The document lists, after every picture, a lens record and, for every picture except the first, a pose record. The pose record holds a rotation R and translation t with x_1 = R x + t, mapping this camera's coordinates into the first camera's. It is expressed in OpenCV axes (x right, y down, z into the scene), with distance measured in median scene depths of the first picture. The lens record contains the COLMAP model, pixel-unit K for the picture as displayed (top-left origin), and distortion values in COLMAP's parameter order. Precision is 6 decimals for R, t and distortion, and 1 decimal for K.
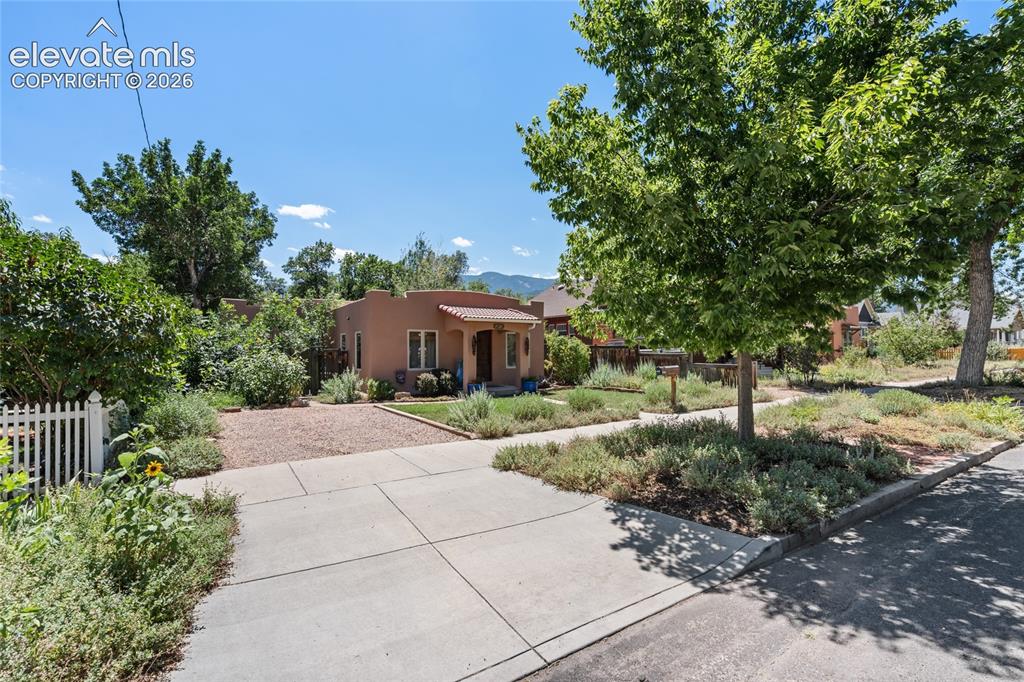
lens RADIAL K [[467.6, 0, 511.9], [0, 467.6, 336.0], [0, 0, 1]] dist [-0.000146, 0.000752]
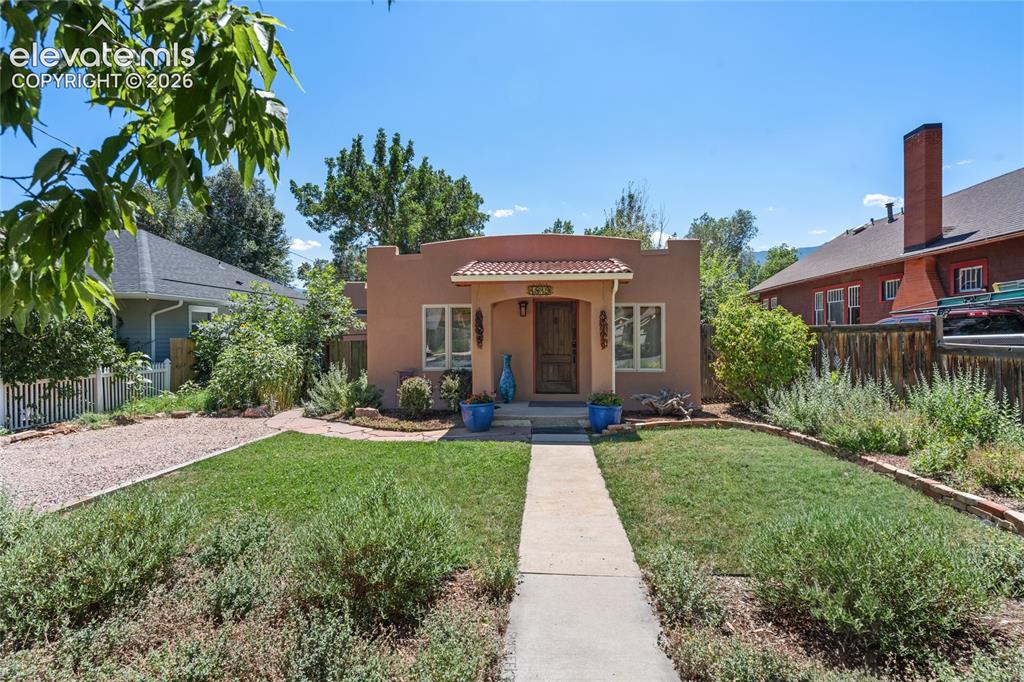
lens RADIAL K [[467.6, 0, 511.9], [0, 467.6, 336.0], [0, 0, 1]] dist [-0.000146, 0.000752]
pose [[0.791662, -0.004926, -0.610940, 0.231004], [0.022339, 0.999532, 0.020888, 0.015706], [0.610551, -0.030184, 0.791401, 0.516095]]
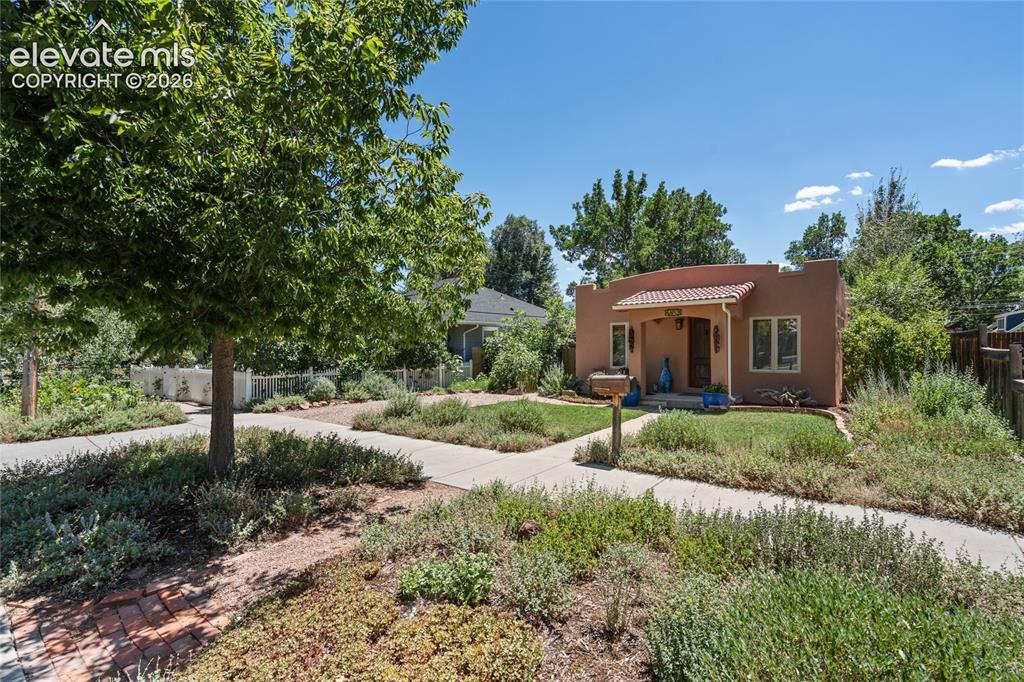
lens RADIAL K [[471.9, 0, 495.4], [0, 471.9, 346.8], [0, 0, 1]] dist [-0.000033, 0.000141]
pose [[0.309976, -0.006637, -0.950721, 0.520197], [0.037664, 0.999276, 0.005304, 0.016710], [0.949998, -0.037452, 0.310001, 0.451248]]
